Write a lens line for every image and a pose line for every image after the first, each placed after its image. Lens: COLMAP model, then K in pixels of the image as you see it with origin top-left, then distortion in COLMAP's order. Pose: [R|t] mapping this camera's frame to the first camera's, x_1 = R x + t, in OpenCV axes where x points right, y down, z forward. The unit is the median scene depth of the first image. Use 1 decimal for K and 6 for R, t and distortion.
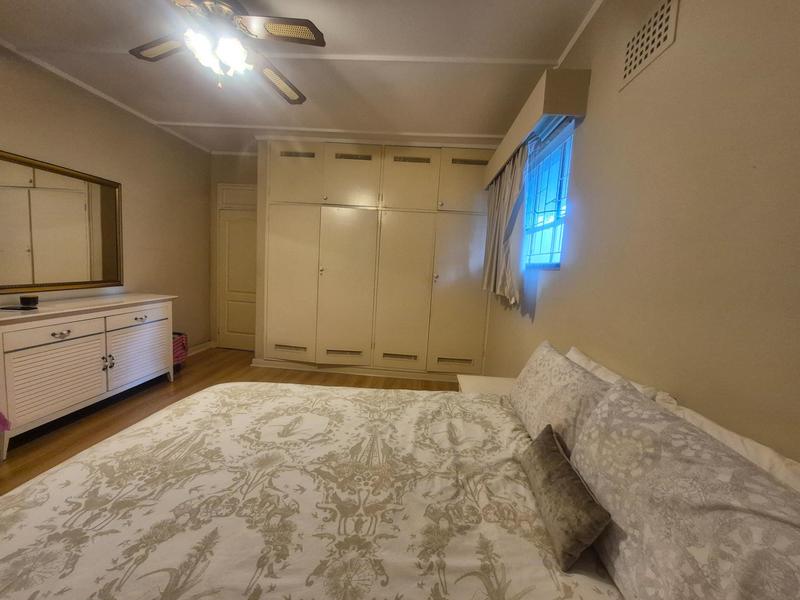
lens RADIAL K [[314.5, 0, 408.2], [0, 314.5, 291.8], [0, 0, 1]] dist [0.011596, -0.005604]
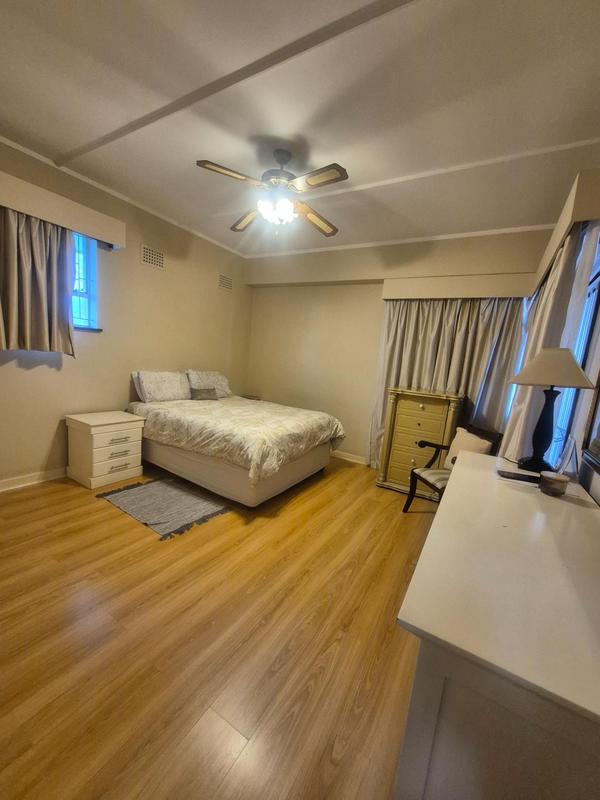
lens RADIAL K [[314.5, 0, 302.1], [0, 314.5, 405.3], [0, 0, 1]] dist [0.011596, -0.005604]
pose [[-0.875244, -0.209912, 0.435758, -0.691986], [-0.106642, 0.962496, 0.249456, -0.125186], [-0.471779, 0.171865, -0.864804, 1.089800]]
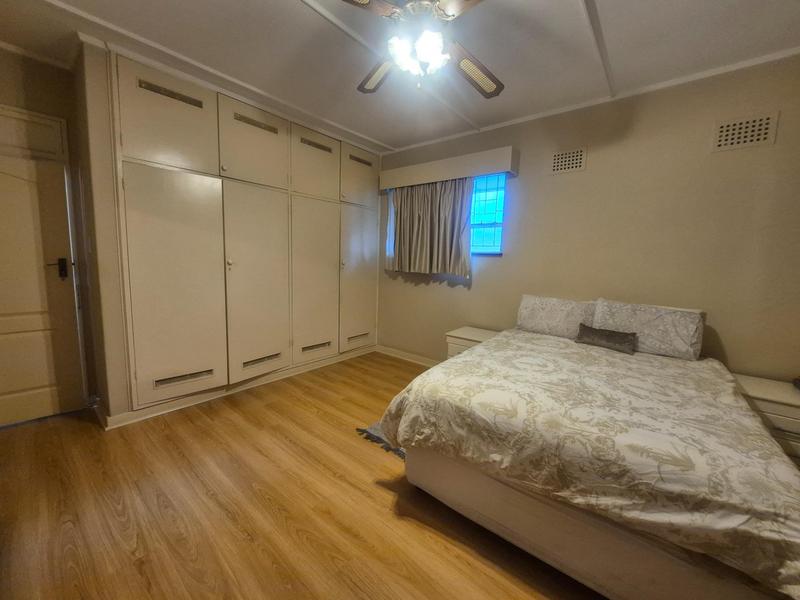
lens RADIAL K [[314.5, 0, 408.2], [0, 314.5, 291.8], [0, 0, 1]] dist [0.011596, -0.005604]
pose [[0.578724, -0.132072, 0.804758, -0.693181], [0.075352, 0.991238, 0.108488, -0.055949], [-0.812035, -0.002144, 0.583605, 0.204787]]
